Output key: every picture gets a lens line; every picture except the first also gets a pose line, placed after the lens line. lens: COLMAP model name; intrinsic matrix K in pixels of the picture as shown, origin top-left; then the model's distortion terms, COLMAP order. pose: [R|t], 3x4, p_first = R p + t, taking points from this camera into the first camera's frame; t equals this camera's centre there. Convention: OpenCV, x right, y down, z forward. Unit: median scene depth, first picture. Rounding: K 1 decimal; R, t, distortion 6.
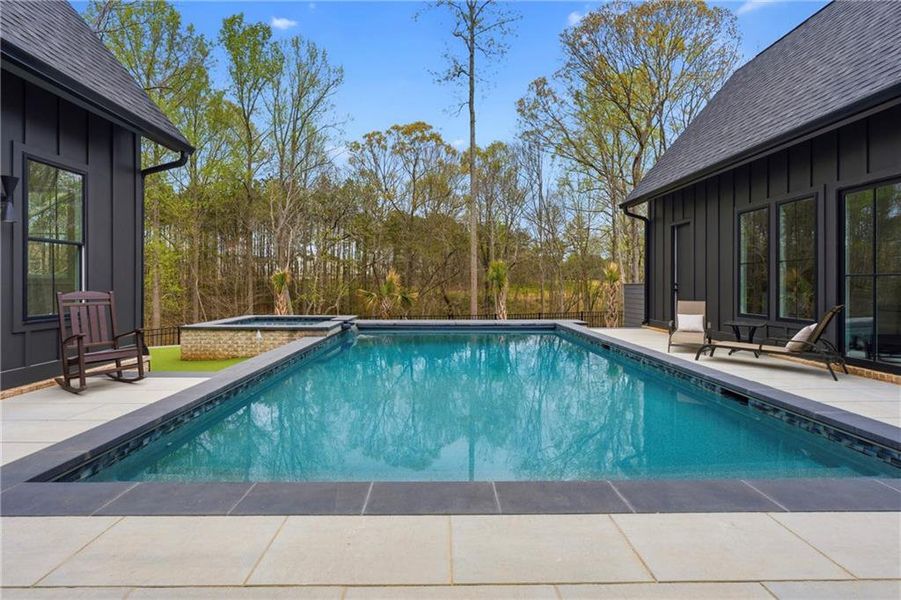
lens RADIAL K [[408.2, 0, 436.8], [0, 408.2, 280.6], [0, 0, 1]] dist [-0.000605, 0.000463]
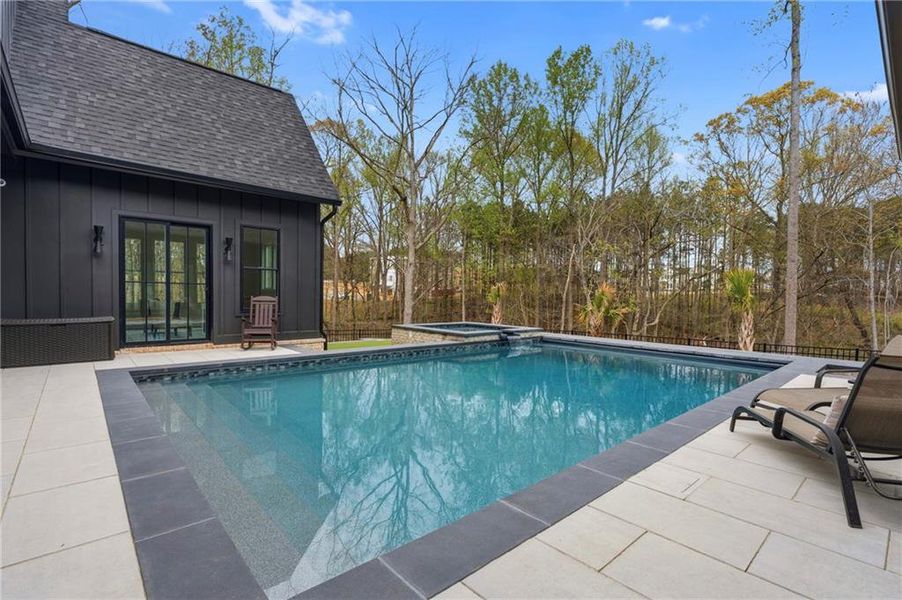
lens RADIAL K [[413.5, 0, 453.1], [0, 413.5, 300.8], [0, 0, 1]] dist [0.001264, 0.000389]
pose [[0.669510, 0.018851, -0.742564, 0.470987], [-0.010363, 0.999818, 0.016038, 0.003901], [0.742731, -0.003042, 0.669584, 0.177441]]
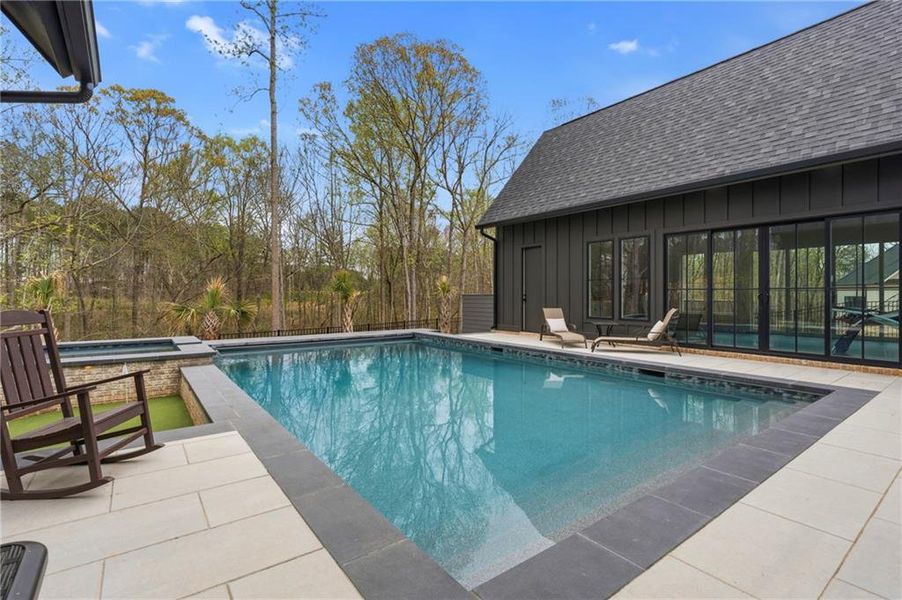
lens RADIAL K [[422.4, 0, 429.8], [0, 422.4, 290.8], [0, 0, 1]] dist [-0.002323, 0.000087]
pose [[0.813117, 0.004955, 0.582079, -0.347144], [-0.004056, 0.999988, -0.002847, 0.000965], [-0.582086, -0.000046, 0.813127, 0.111437]]
